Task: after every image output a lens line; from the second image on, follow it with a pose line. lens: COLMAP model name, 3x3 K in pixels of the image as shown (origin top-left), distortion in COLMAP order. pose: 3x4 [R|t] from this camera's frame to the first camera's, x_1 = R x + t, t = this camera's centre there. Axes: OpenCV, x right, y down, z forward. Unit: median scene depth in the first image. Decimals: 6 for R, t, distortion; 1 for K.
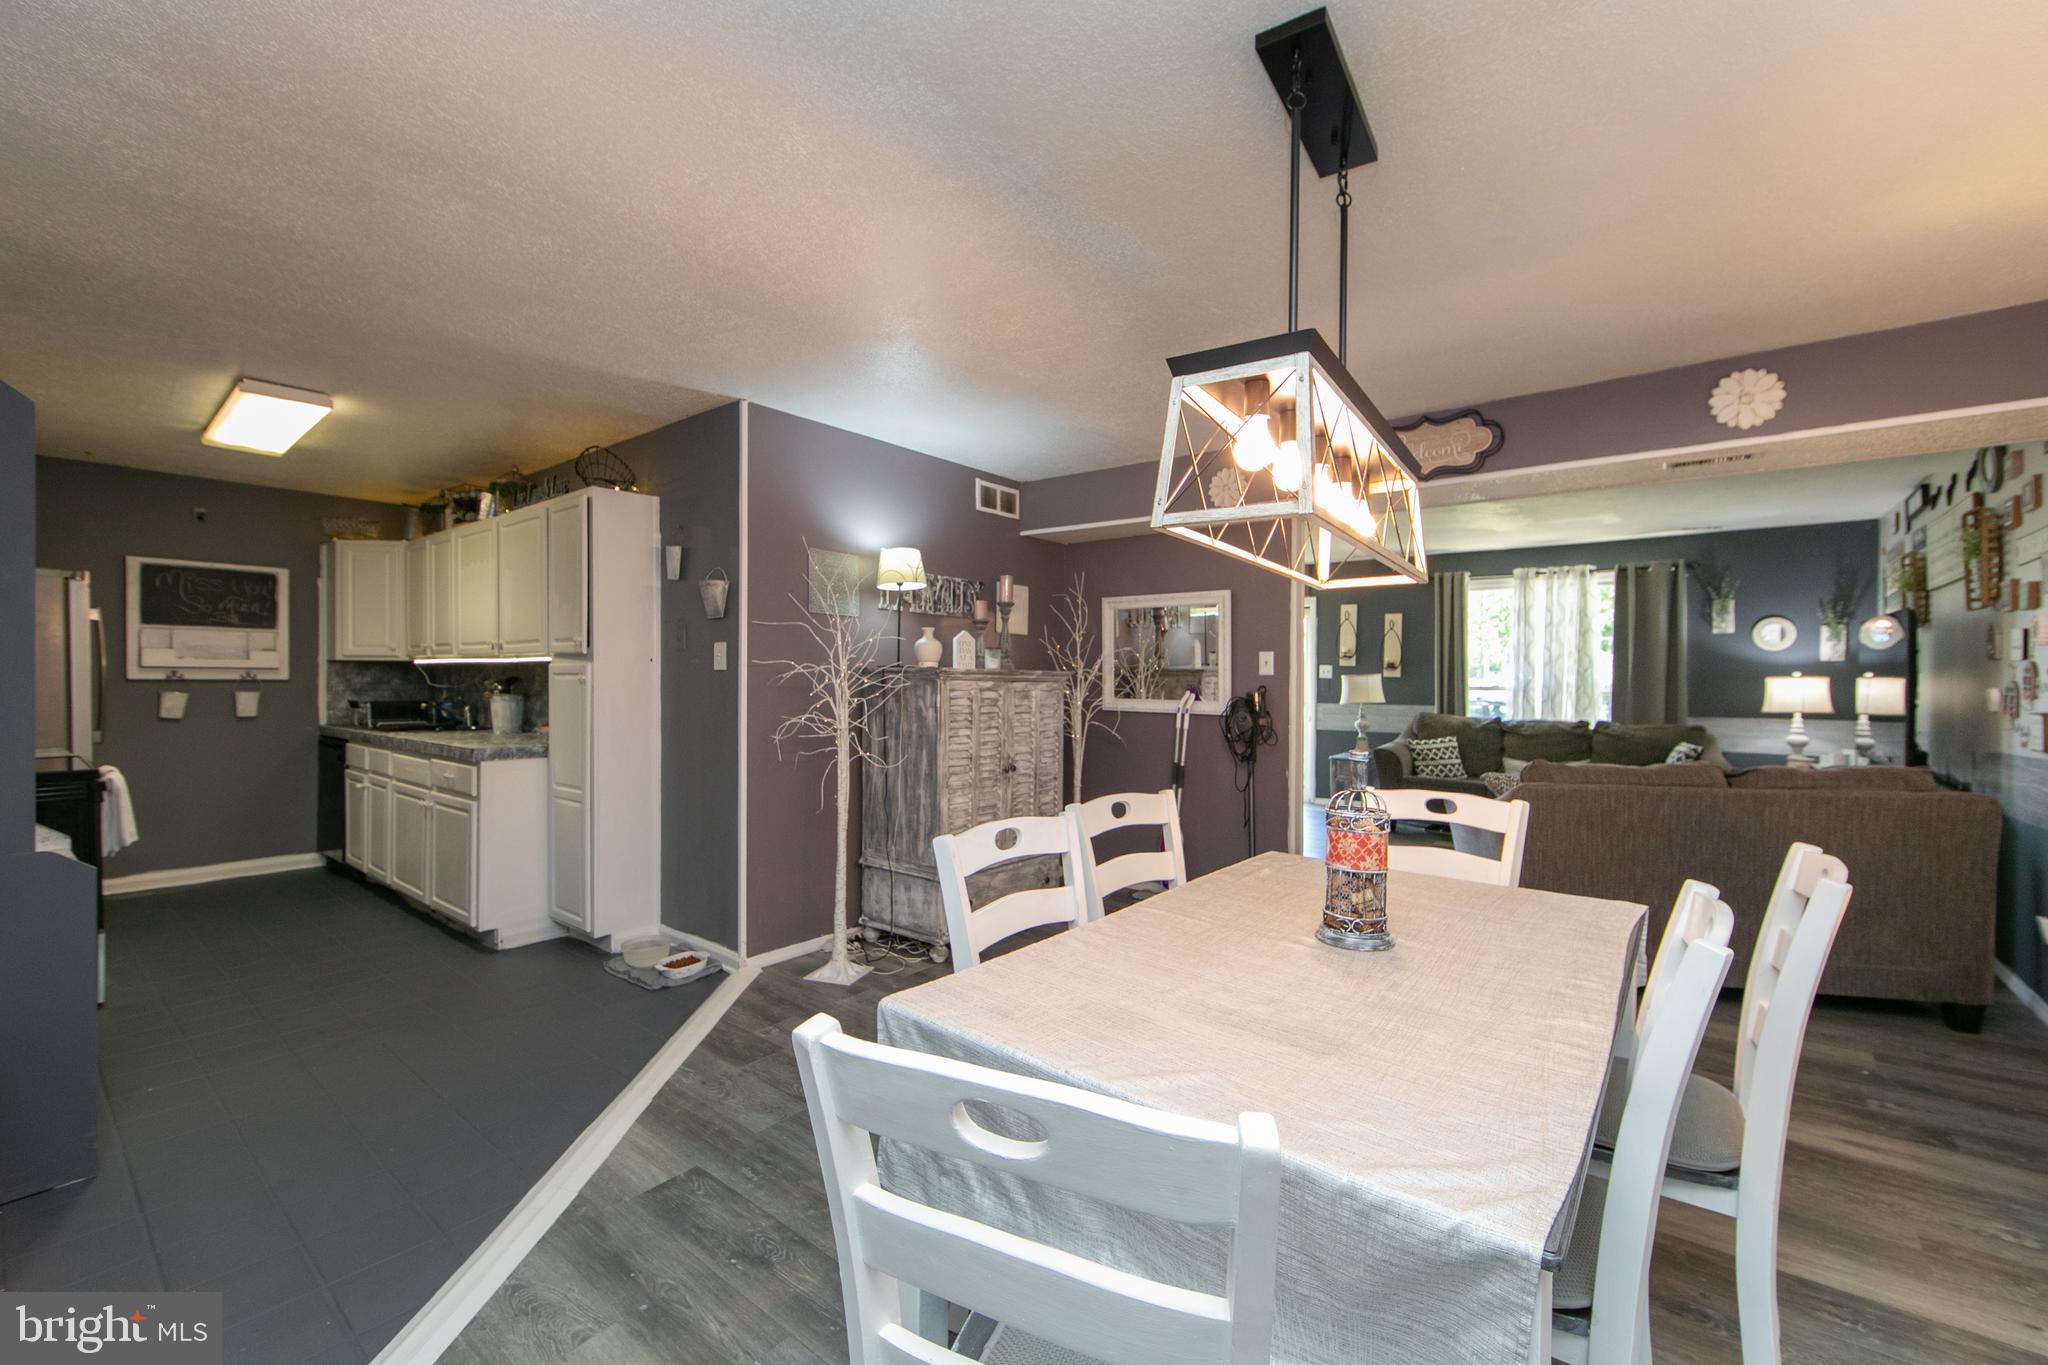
lens RADIAL K [[806.2, 0, 1036.5], [0, 806.2, 687.2], [0, 0, 1]] dist [-0.001521, -0.000286]
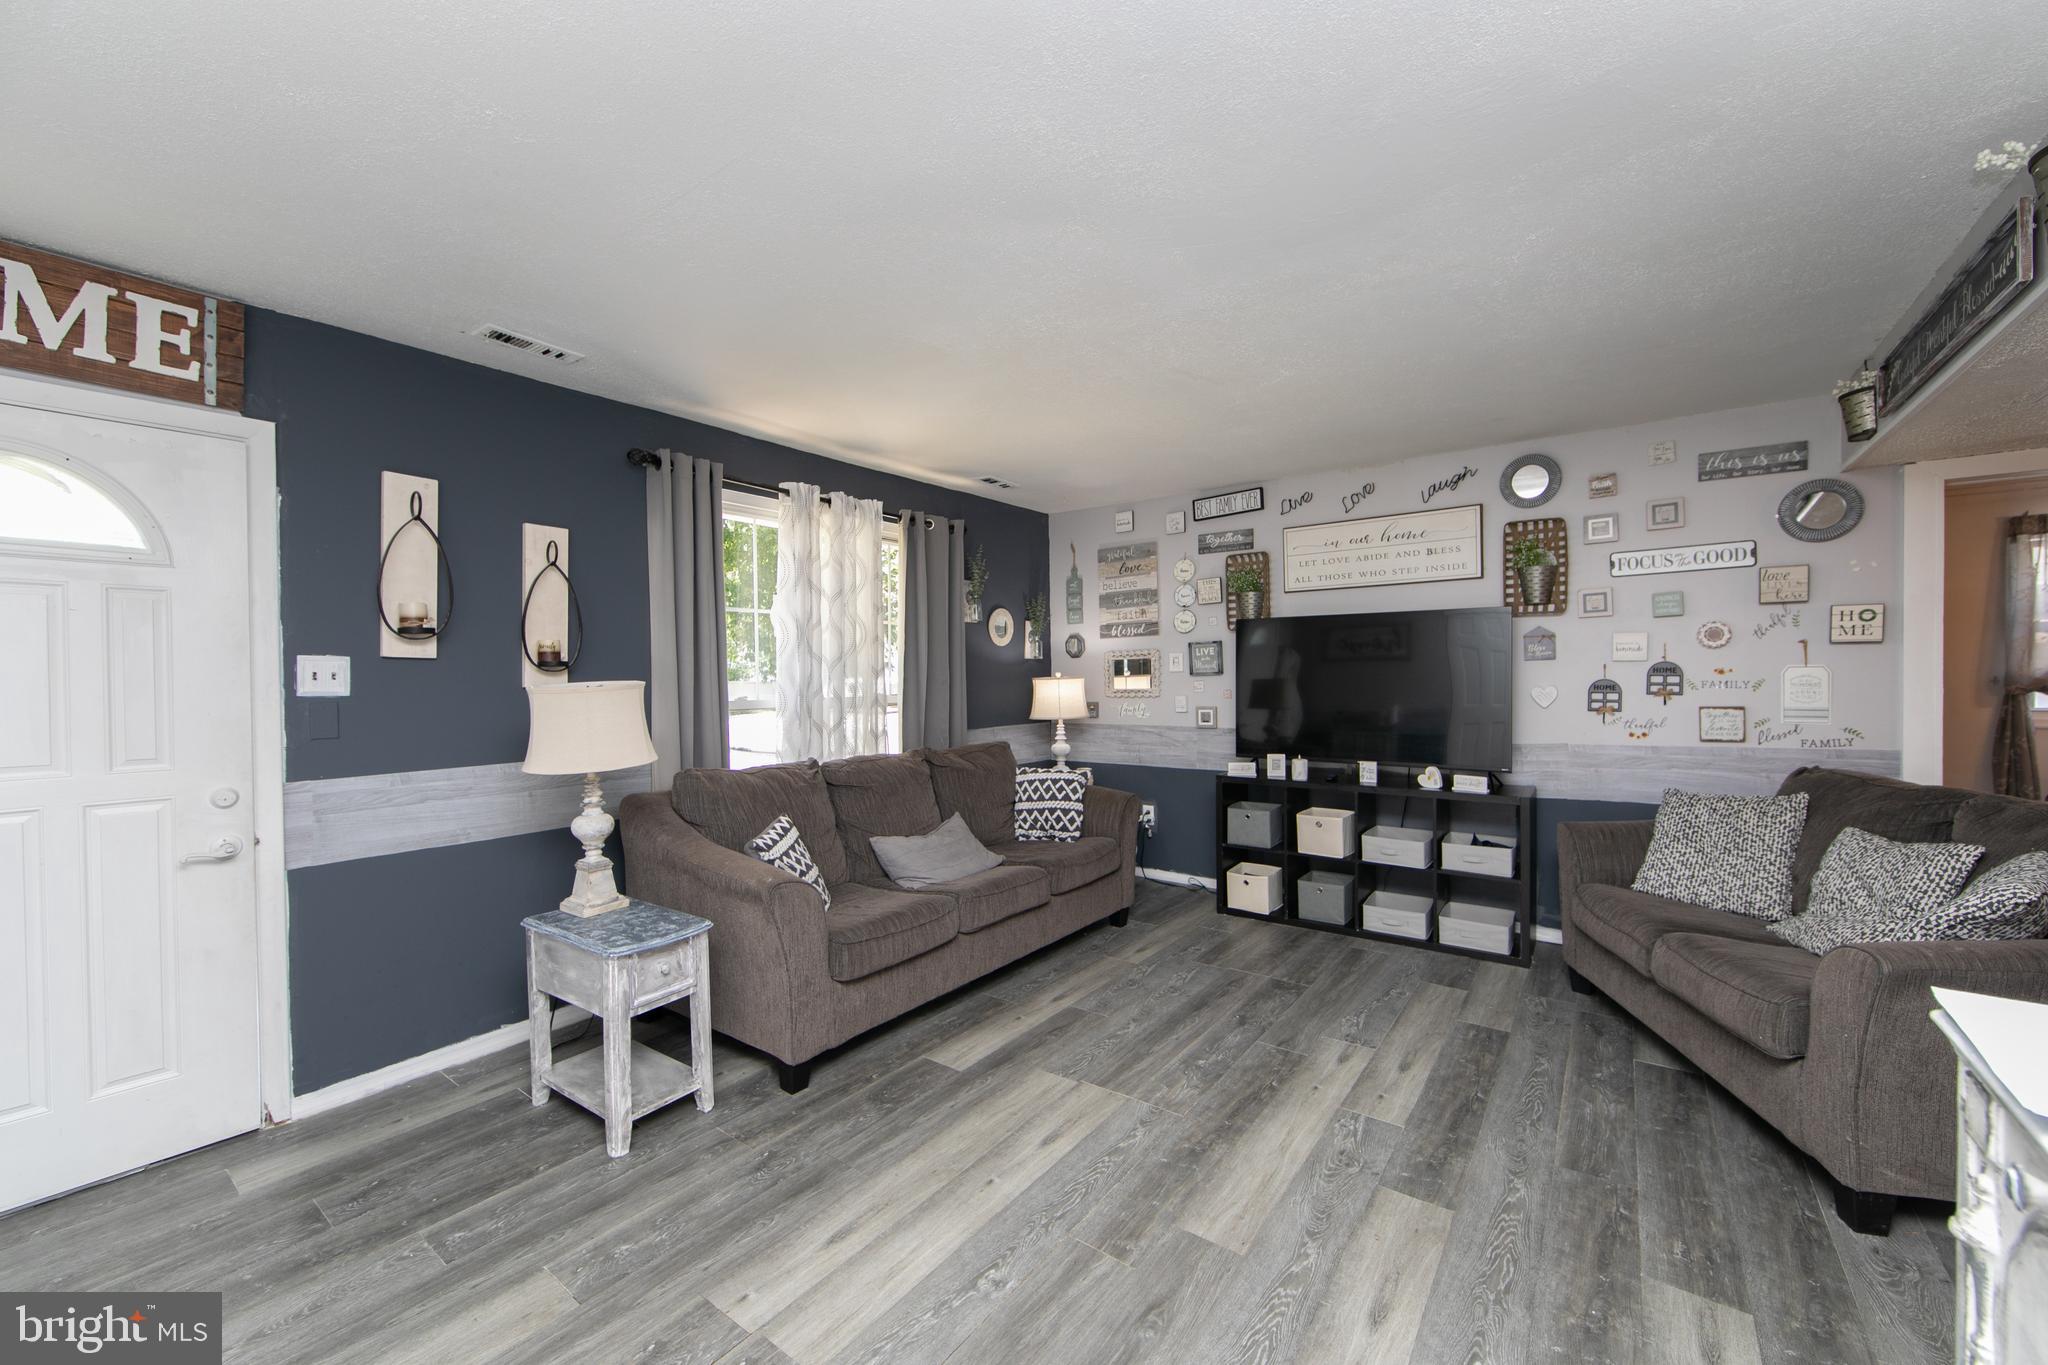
lens RADIAL K [[806.2, 0, 1033.1], [0, 806.2, 681.8], [0, 0, 1]] dist [-0.001521, -0.000286]
pose [[-0.020829, -0.018316, 0.999615, 0.074546], [0.021309, 0.999597, 0.018759, -0.029193], [-0.999556, 0.021691, -0.020430, 1.278351]]
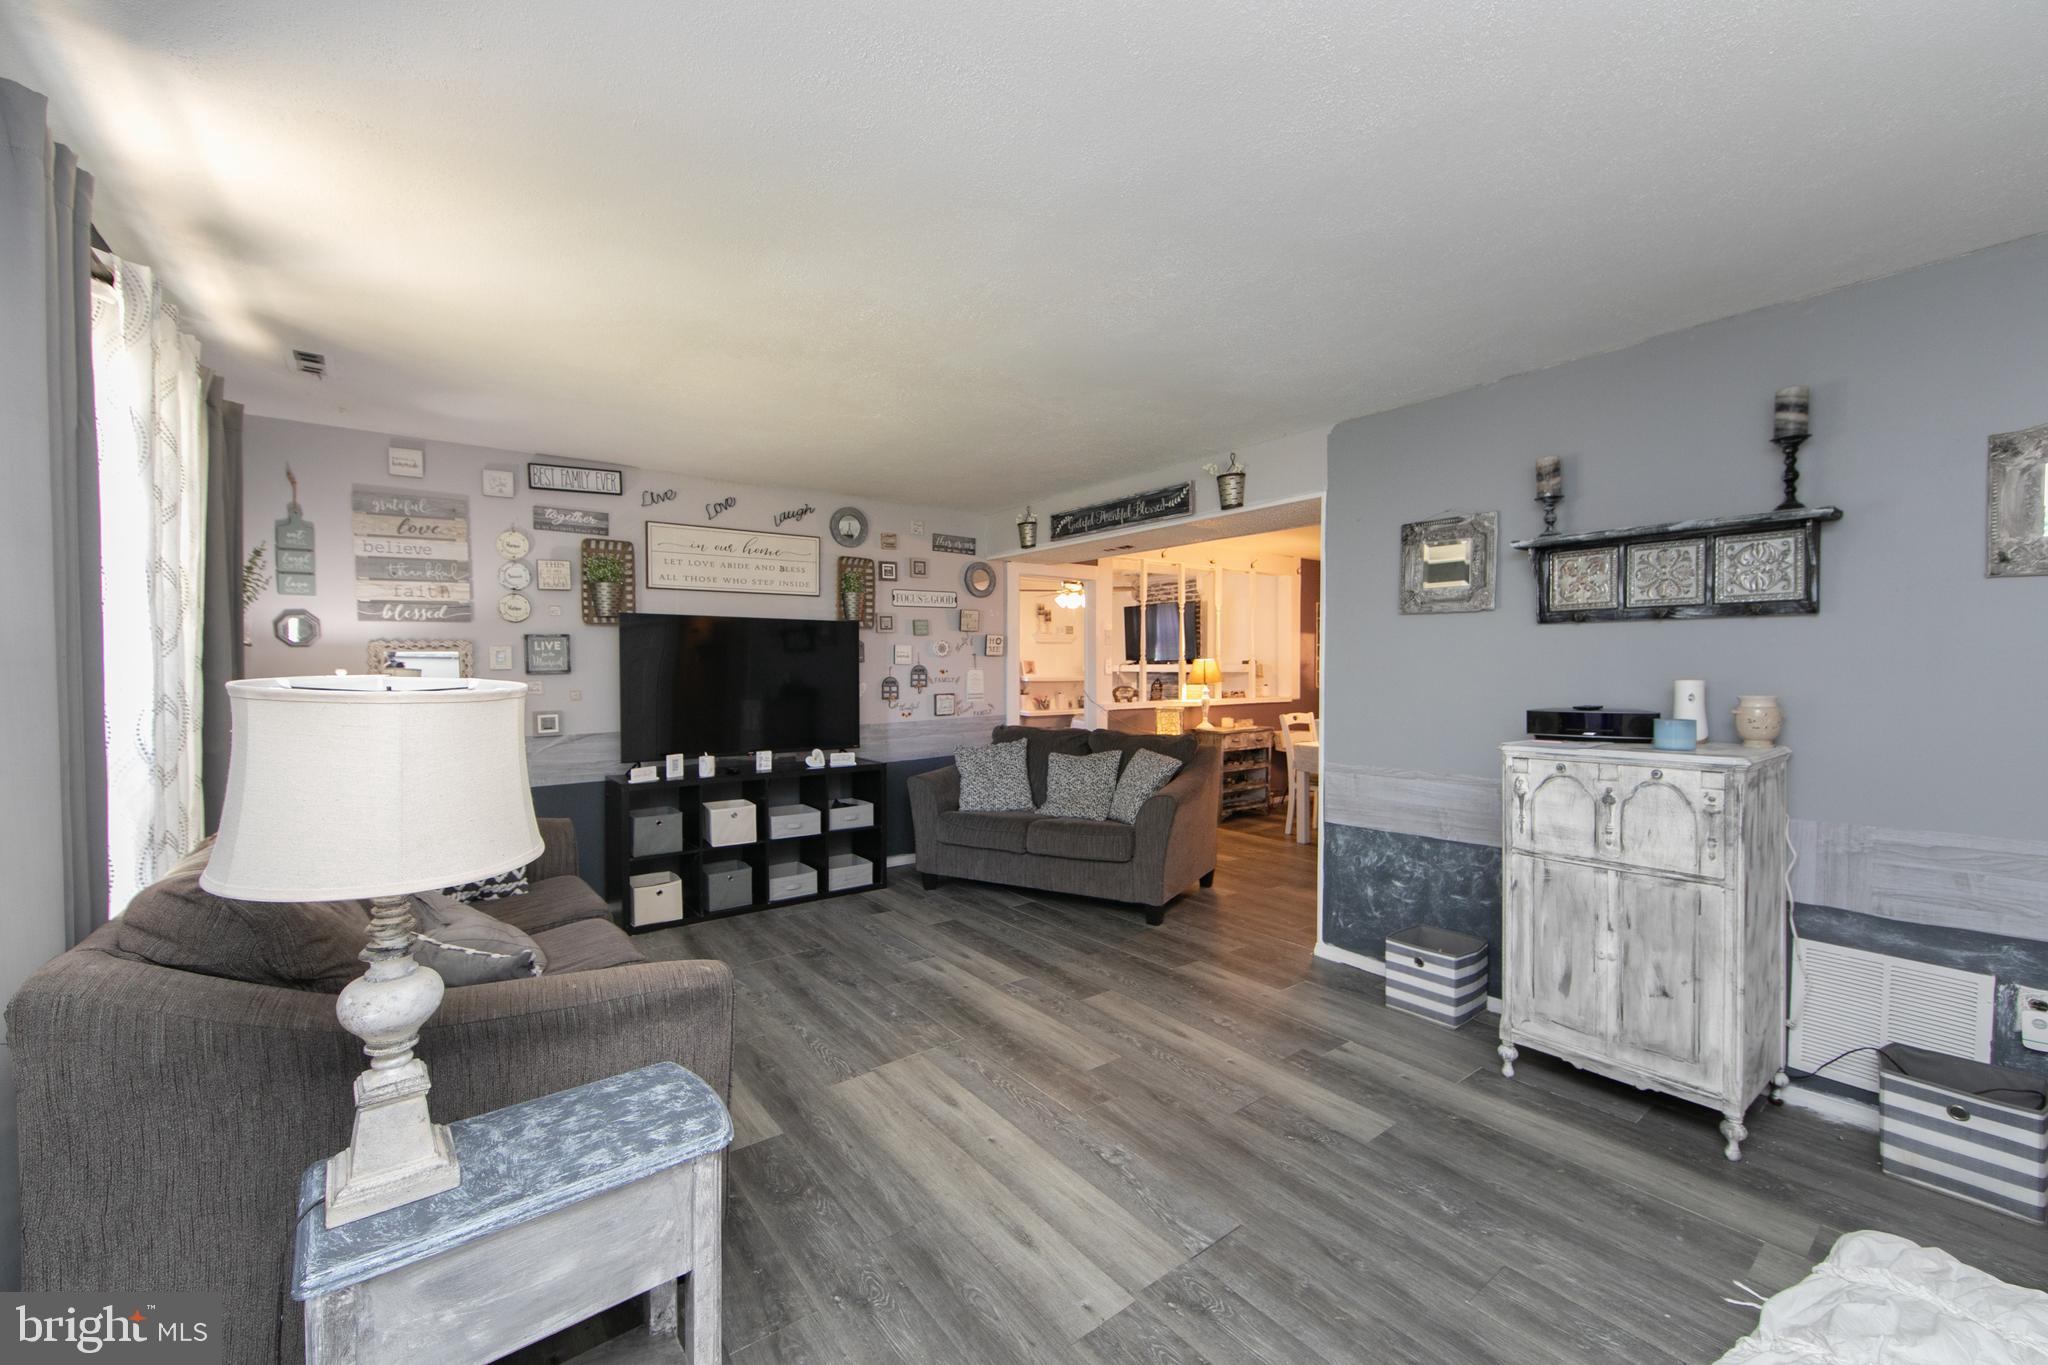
lens RADIAL K [[806.2, 0, 1030.0], [0, 806.2, 689.3], [0, 0, 1]] dist [-0.001521, -0.000286]
pose [[-0.966425, -0.011214, 0.256704, 0.371985], [-0.001632, 0.999295, 0.037508, -0.030519], [-0.256944, 0.035830, -0.965762, 1.742954]]
